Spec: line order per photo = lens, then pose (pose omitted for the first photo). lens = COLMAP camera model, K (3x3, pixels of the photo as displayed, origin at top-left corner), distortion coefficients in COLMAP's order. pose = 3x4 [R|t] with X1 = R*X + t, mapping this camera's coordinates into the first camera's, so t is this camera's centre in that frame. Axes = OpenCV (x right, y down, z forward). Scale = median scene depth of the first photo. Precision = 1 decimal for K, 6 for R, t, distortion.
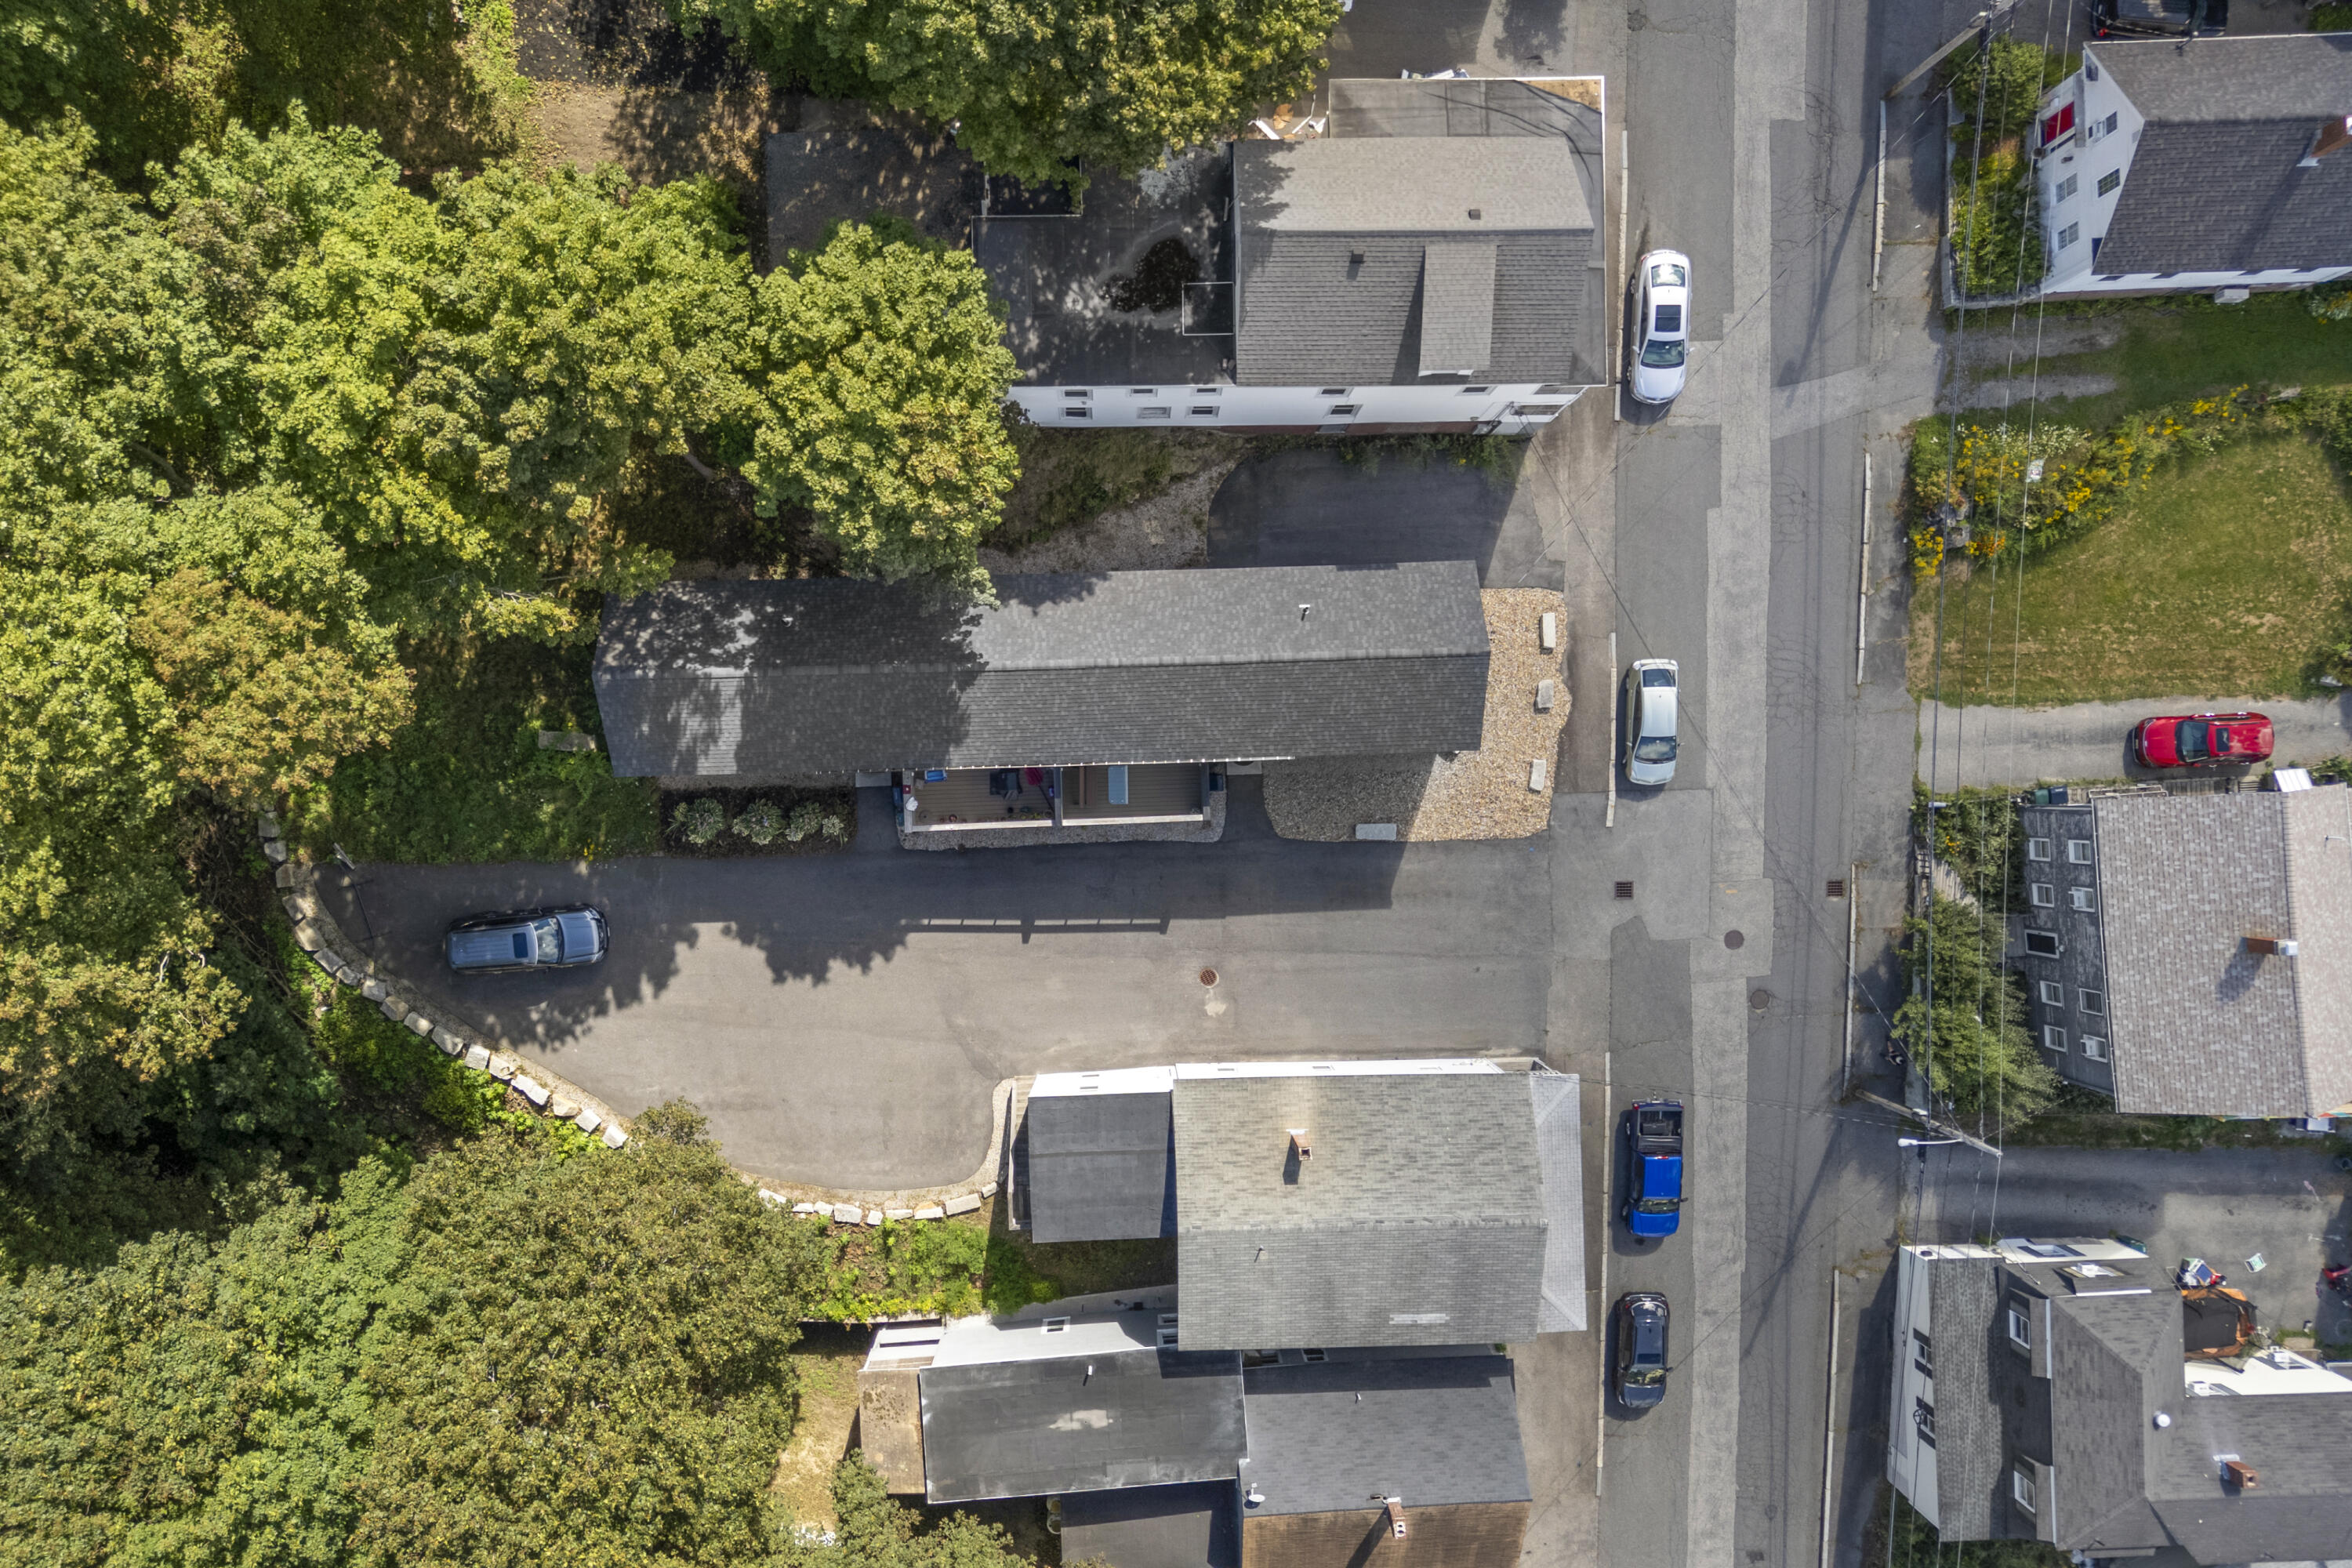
lens RADIAL K [[1689.6, 0, 1176.0], [0, 1689.6, 784.0], [0, 0, 1]] dist [0.254898, -0.234626]
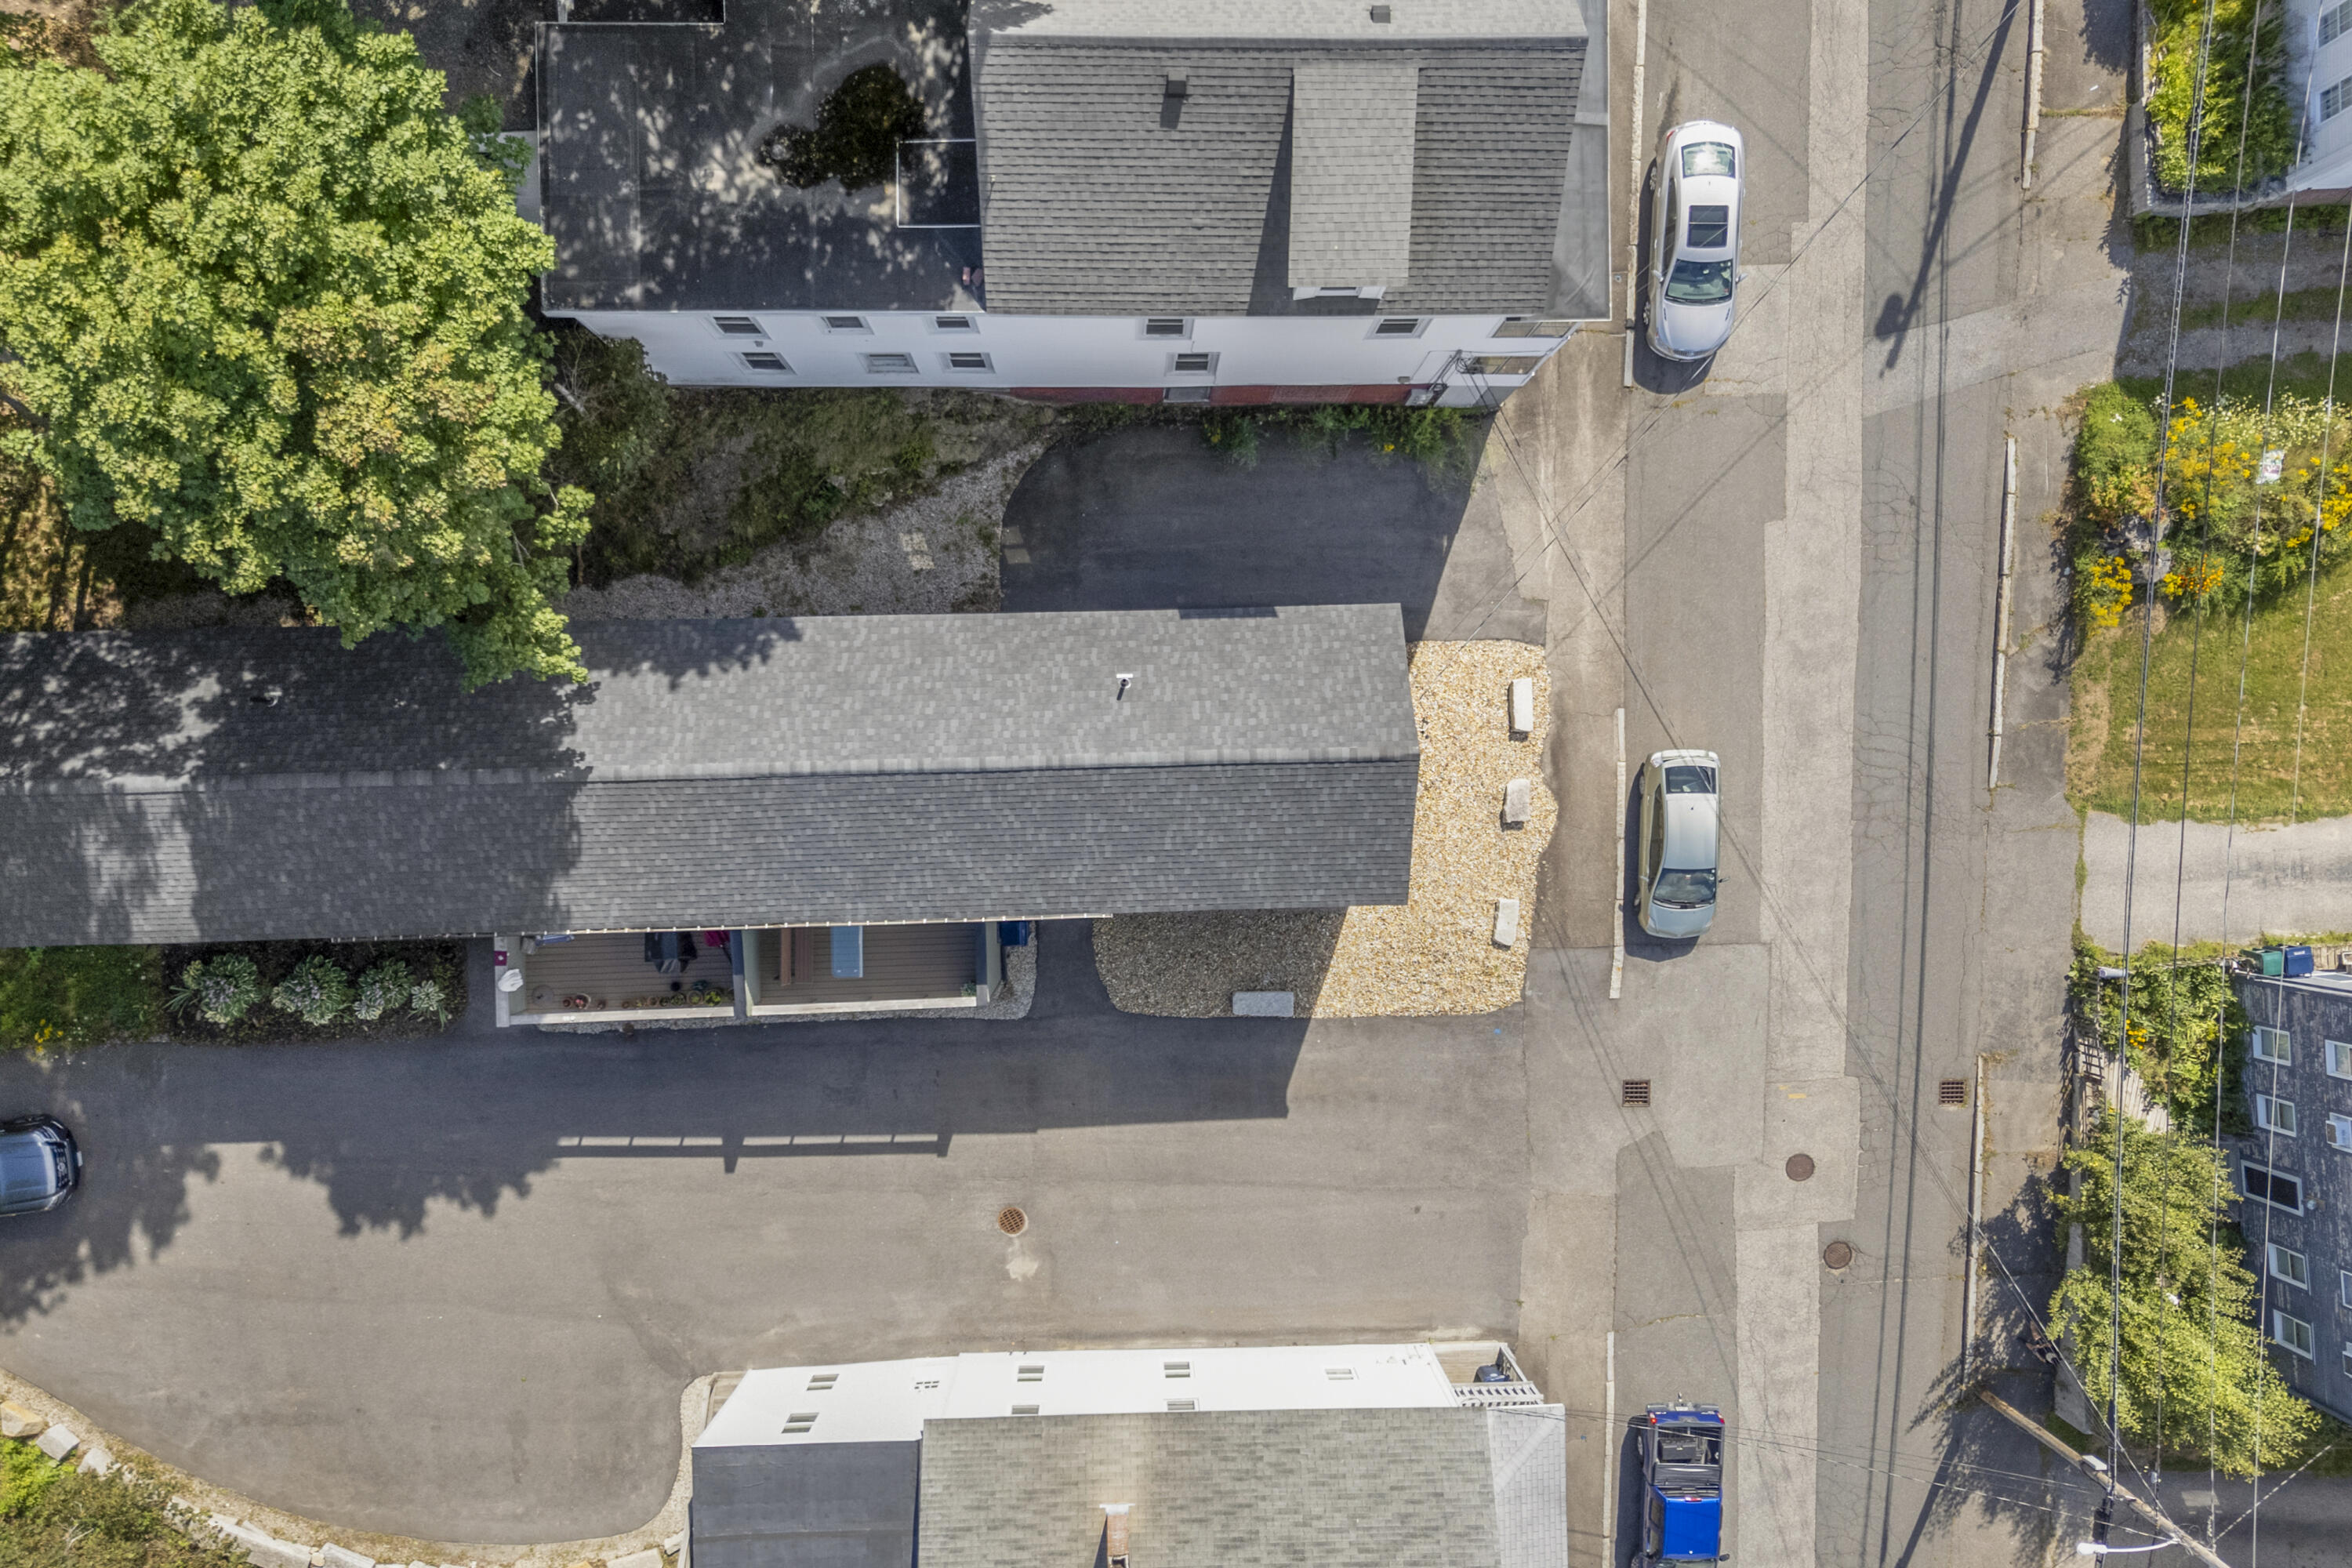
lens RADIAL K [[1598.9, 0, 1176.0], [0, 1598.9, 784.0], [0, 0, 1]] dist [0.144749, -0.069434]
pose [[0.999701, 0.006097, -0.023668, 0.099293], [-0.005805, 0.999906, 0.012403, -0.066196], [0.023741, -0.012262, 0.999643, 0.378238]]
